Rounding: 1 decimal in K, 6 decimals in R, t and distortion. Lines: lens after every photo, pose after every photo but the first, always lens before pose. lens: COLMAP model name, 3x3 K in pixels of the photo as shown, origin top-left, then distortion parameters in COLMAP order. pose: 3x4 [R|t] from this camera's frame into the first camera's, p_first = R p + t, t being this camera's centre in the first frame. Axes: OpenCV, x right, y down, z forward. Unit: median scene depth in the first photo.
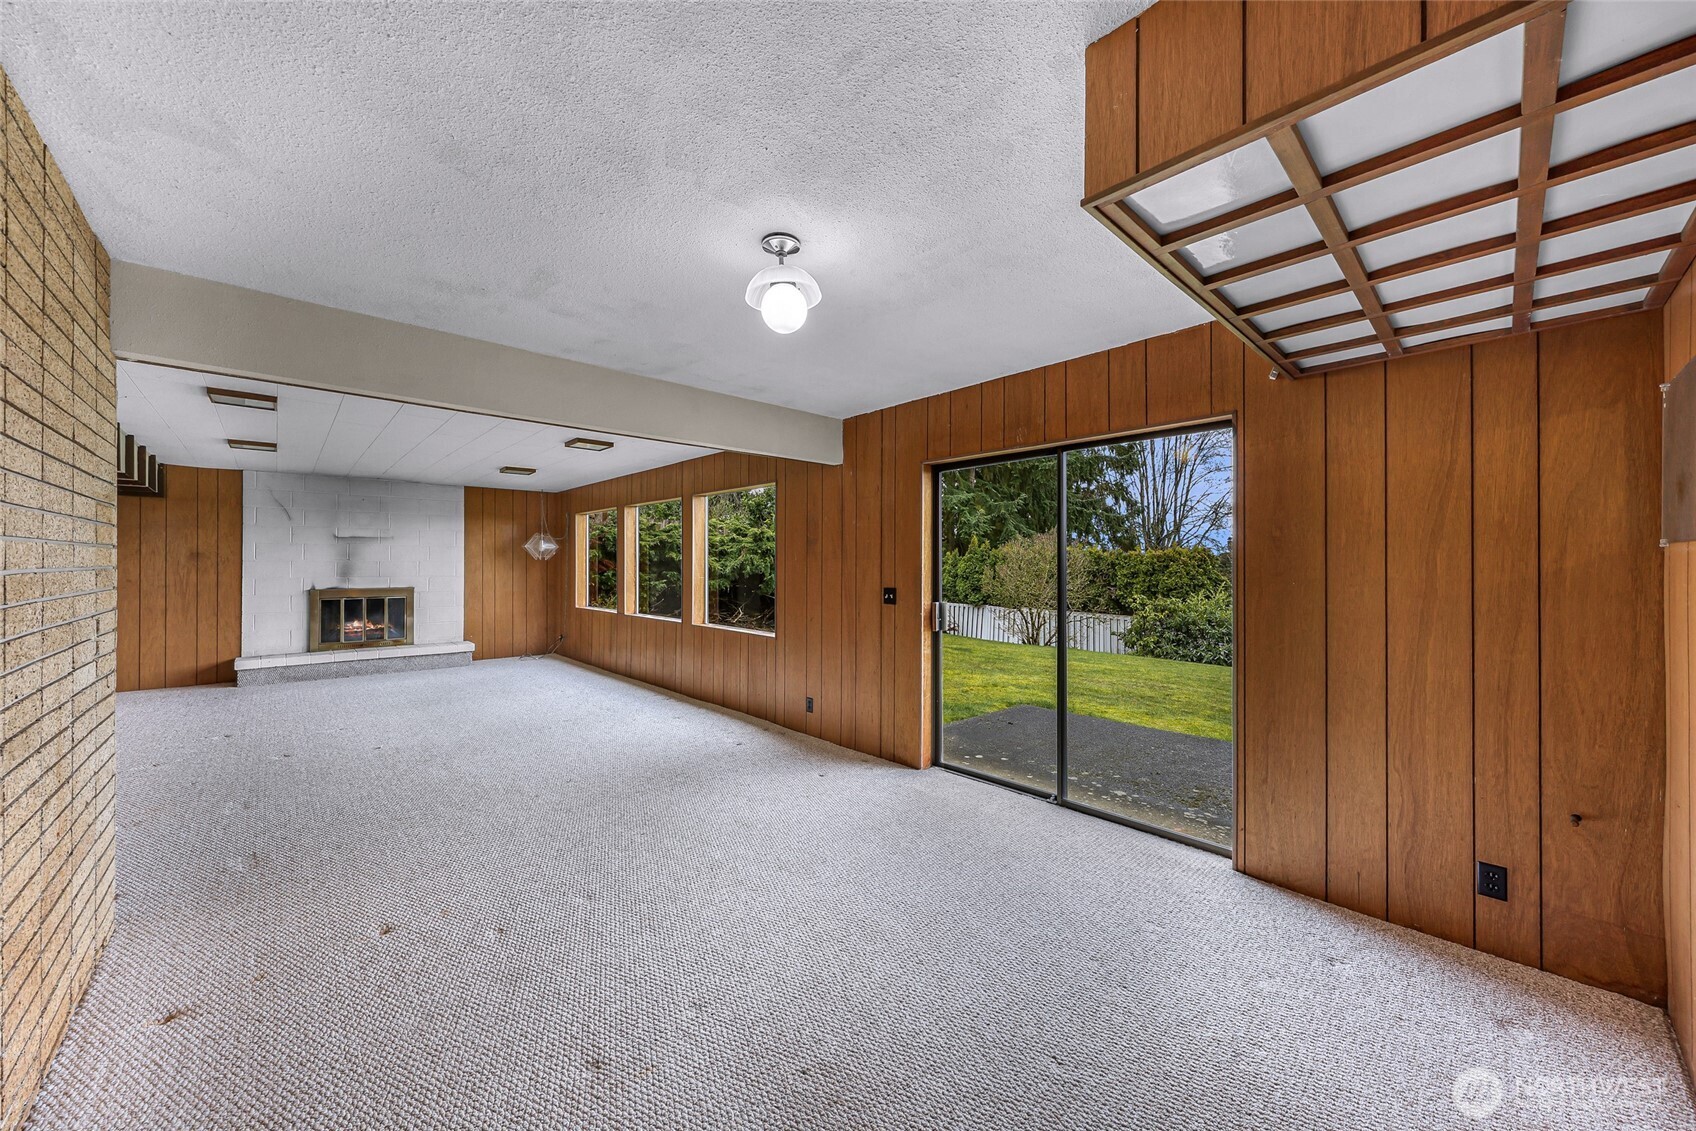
lens RADIAL K [[607.1, 0, 845.4], [0, 607.1, 563.5], [0, 0, 1]] dist [-0.000302, -0.000062]
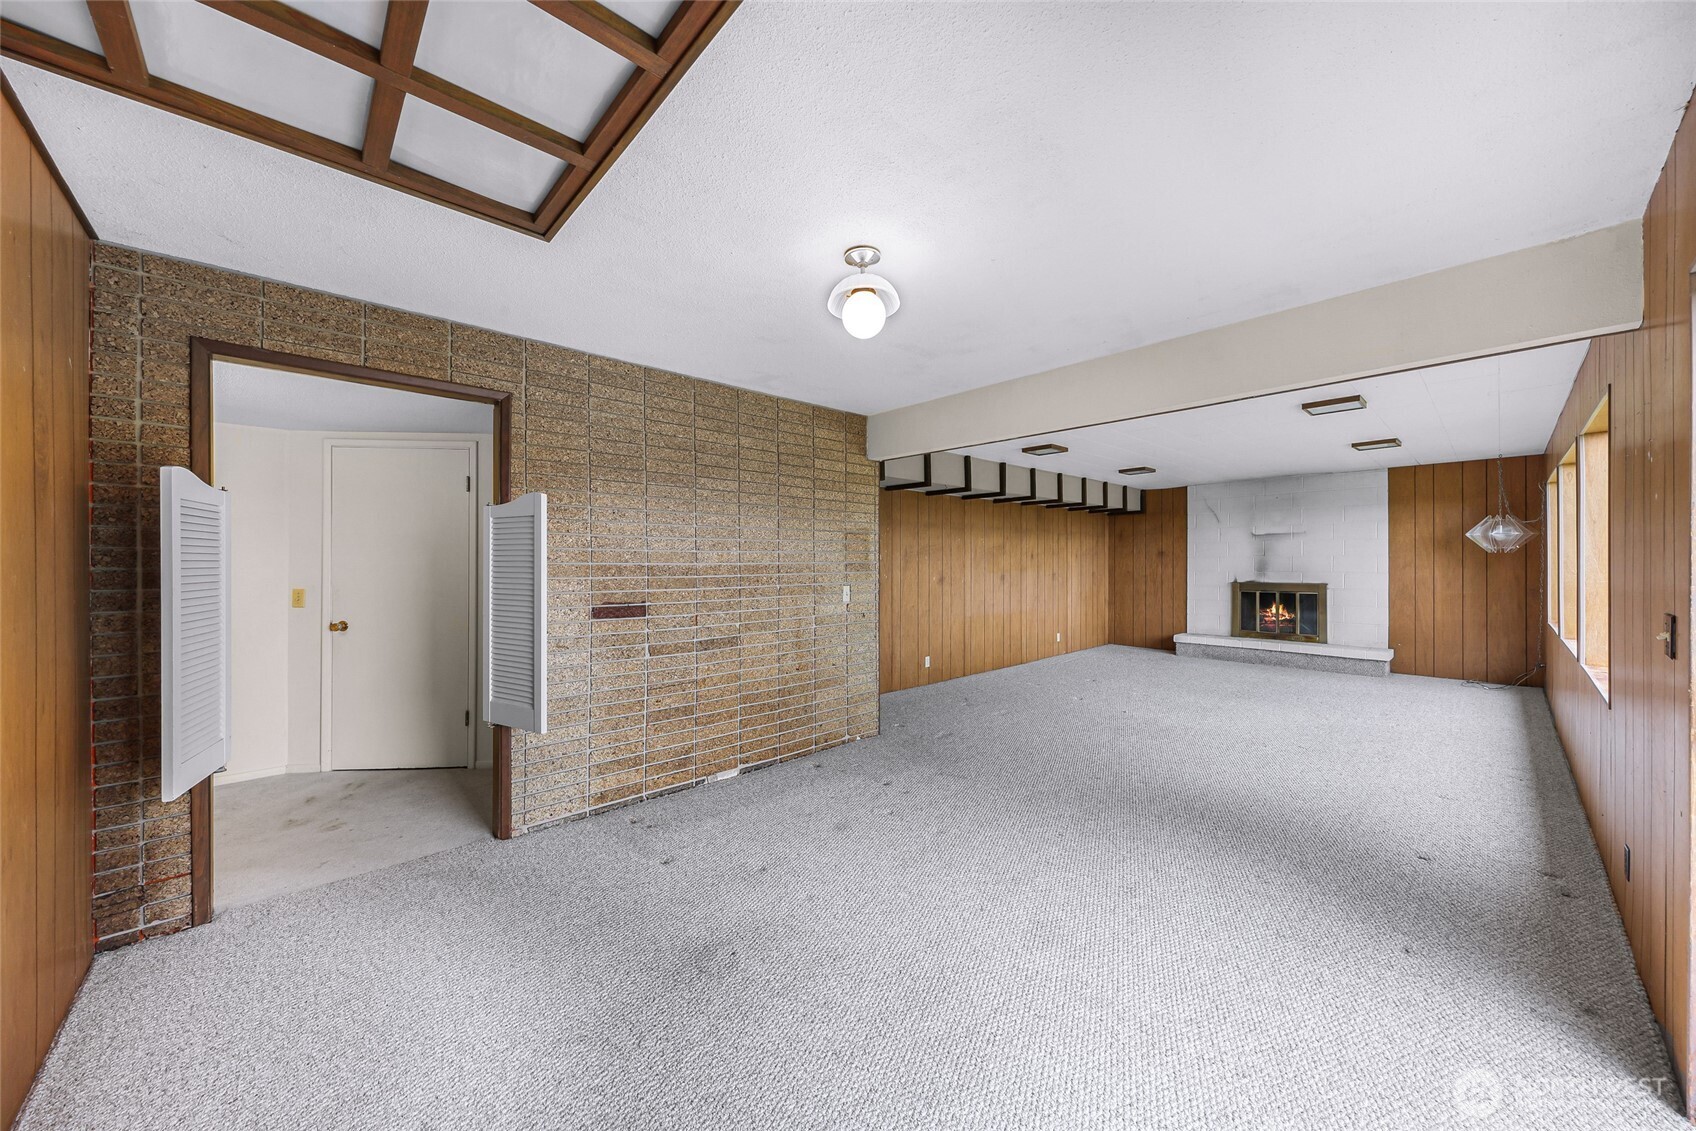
lens RADIAL K [[607.1, 0, 845.4], [0, 607.1, 563.5], [0, 0, 1]] dist [-0.000302, -0.000062]
pose [[-0.000877, 0.001912, -0.999998, 0.254296], [0.005885, 0.999981, 0.001906, 0.001689], [0.999982, -0.005883, -0.000888, 0.259535]]
